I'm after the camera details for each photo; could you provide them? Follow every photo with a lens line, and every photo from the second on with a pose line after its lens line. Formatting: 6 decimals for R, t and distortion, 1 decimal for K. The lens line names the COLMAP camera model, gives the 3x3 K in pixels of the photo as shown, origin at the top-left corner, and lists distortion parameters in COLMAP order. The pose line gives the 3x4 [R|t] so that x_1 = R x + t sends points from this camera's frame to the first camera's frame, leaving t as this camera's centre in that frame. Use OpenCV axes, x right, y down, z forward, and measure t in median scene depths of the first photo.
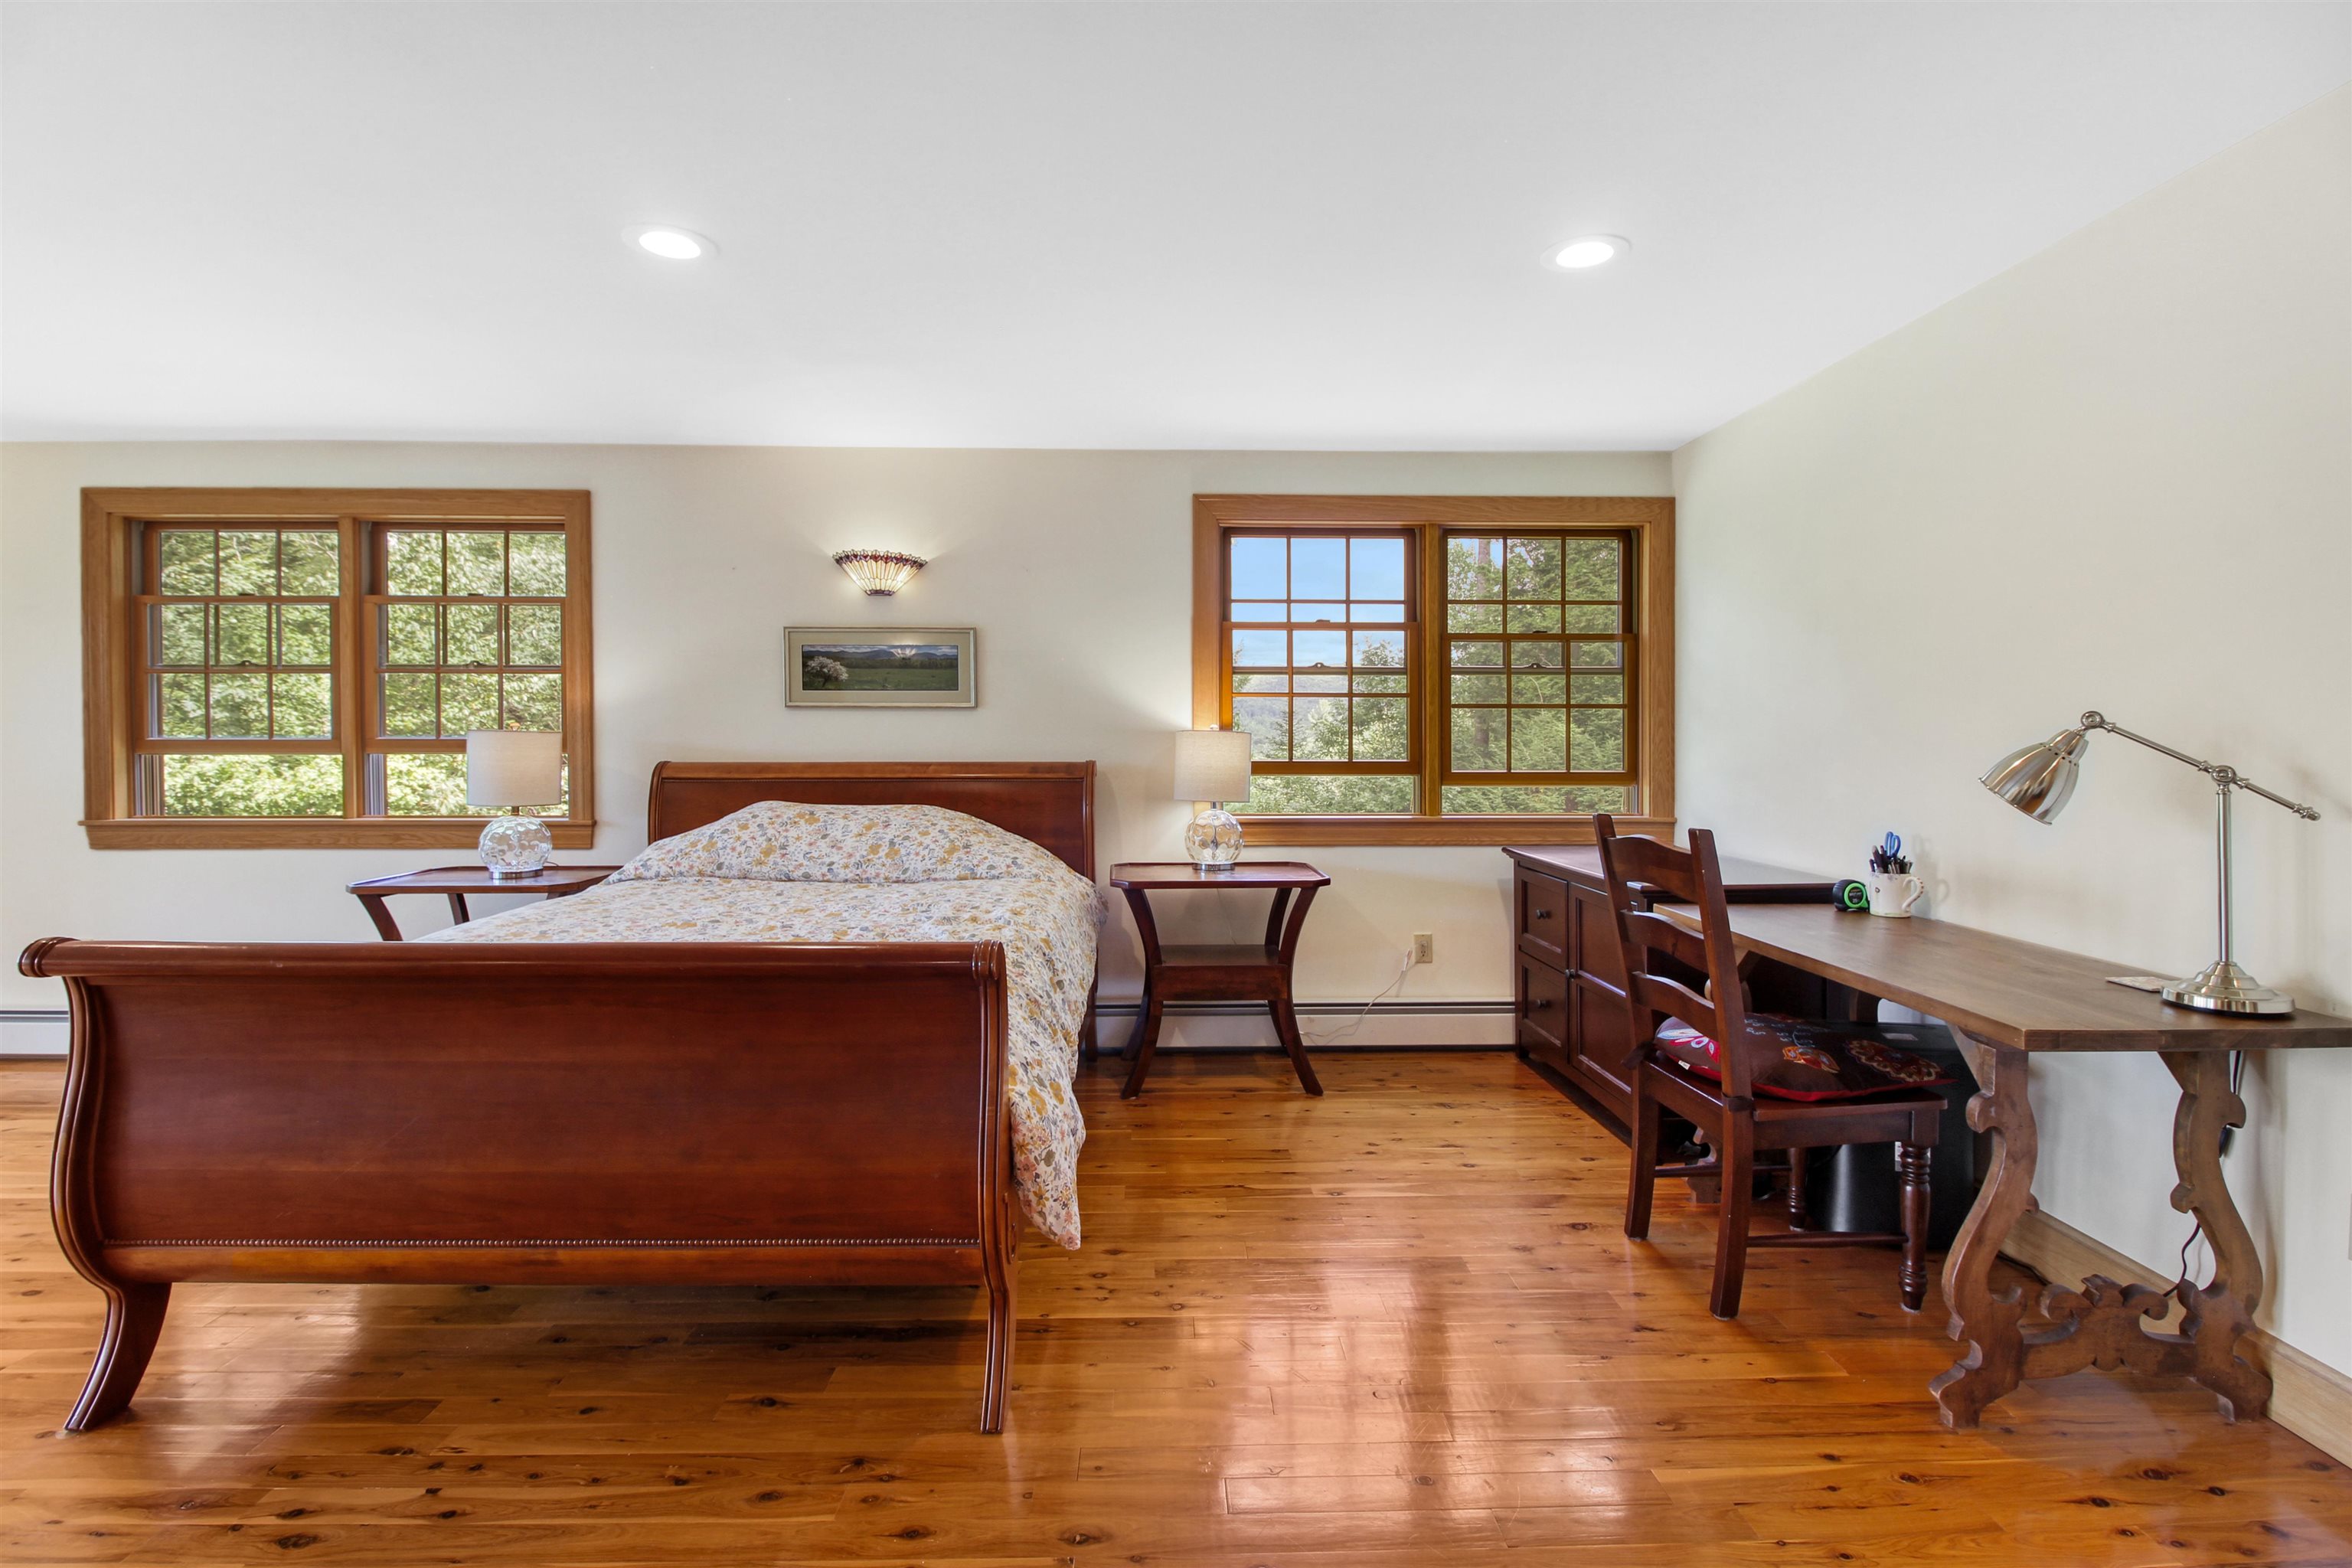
lens RADIAL K [[1117.1, 0, 1170.7], [0, 1117.1, 747.8], [0, 0, 1]] dist [0.001995, -0.013621]
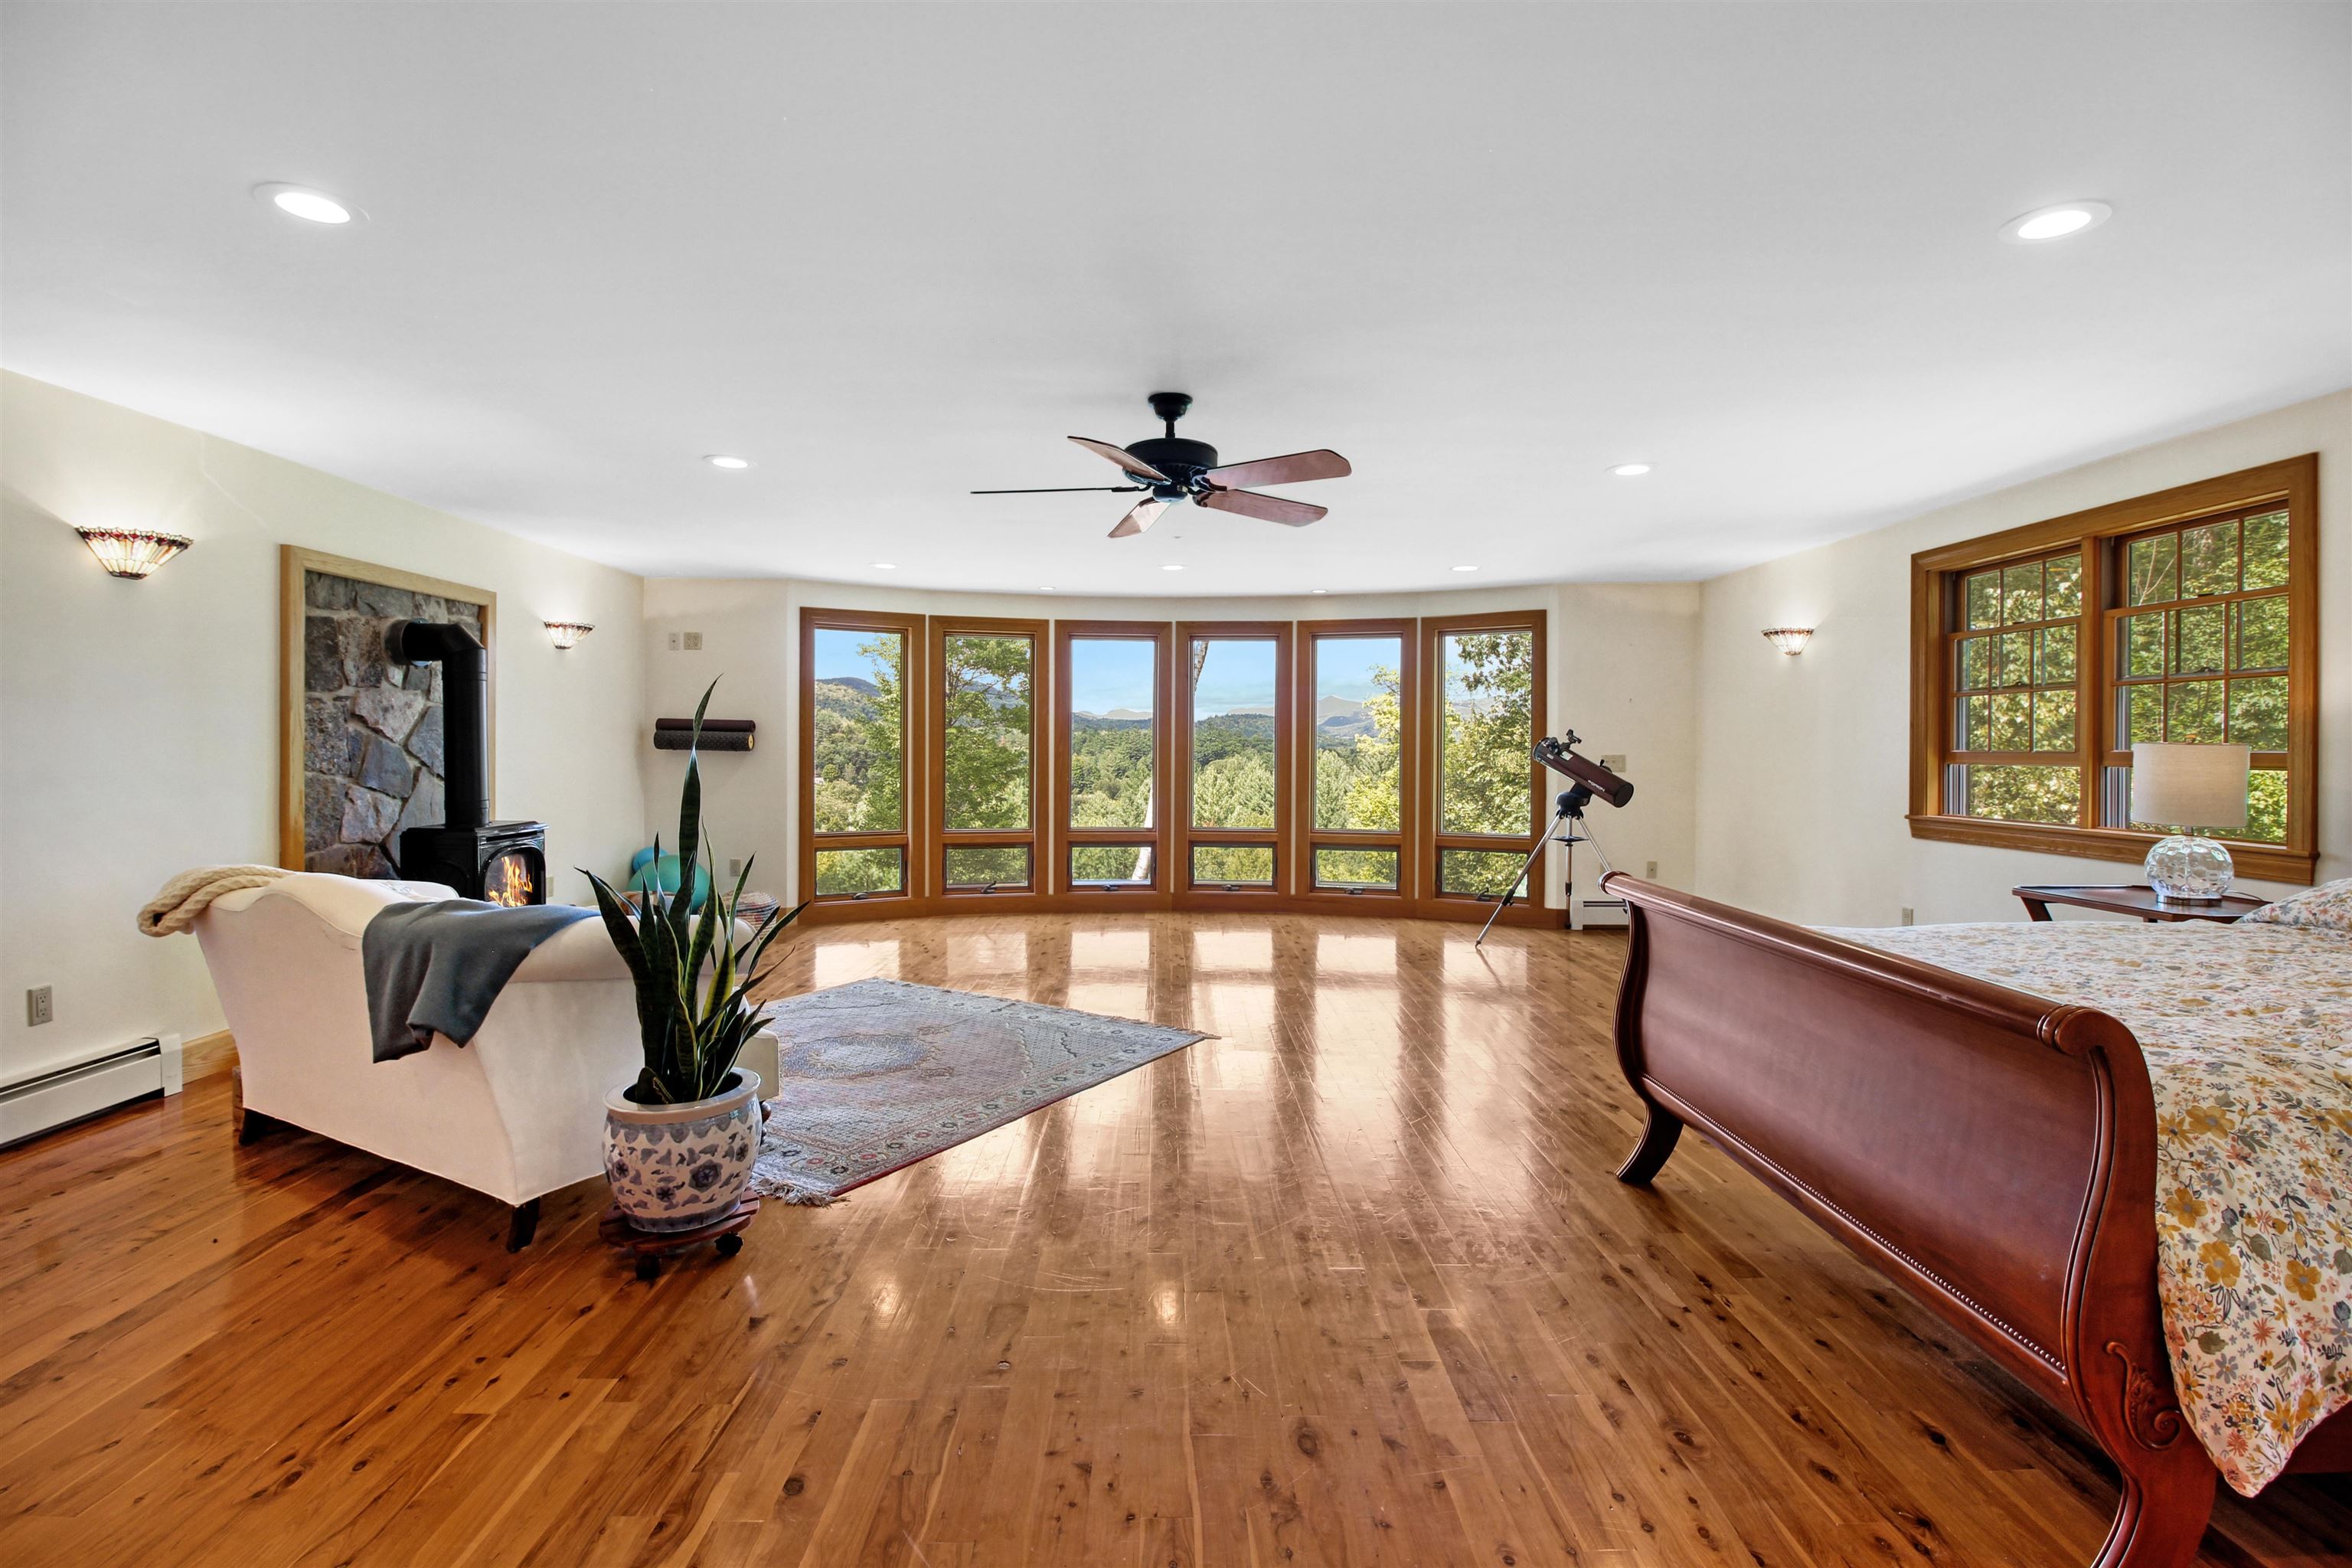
lens RADIAL K [[1117.1, 0, 1170.7], [0, 1117.1, 747.8], [0, 0, 1]] dist [0.001995, -0.013621]
pose [[-0.041344, -0.001637, -0.999144, 0.352741], [-0.008697, 0.999961, -0.001279, -0.003427], [0.999107, 0.008636, -0.041356, 0.206523]]
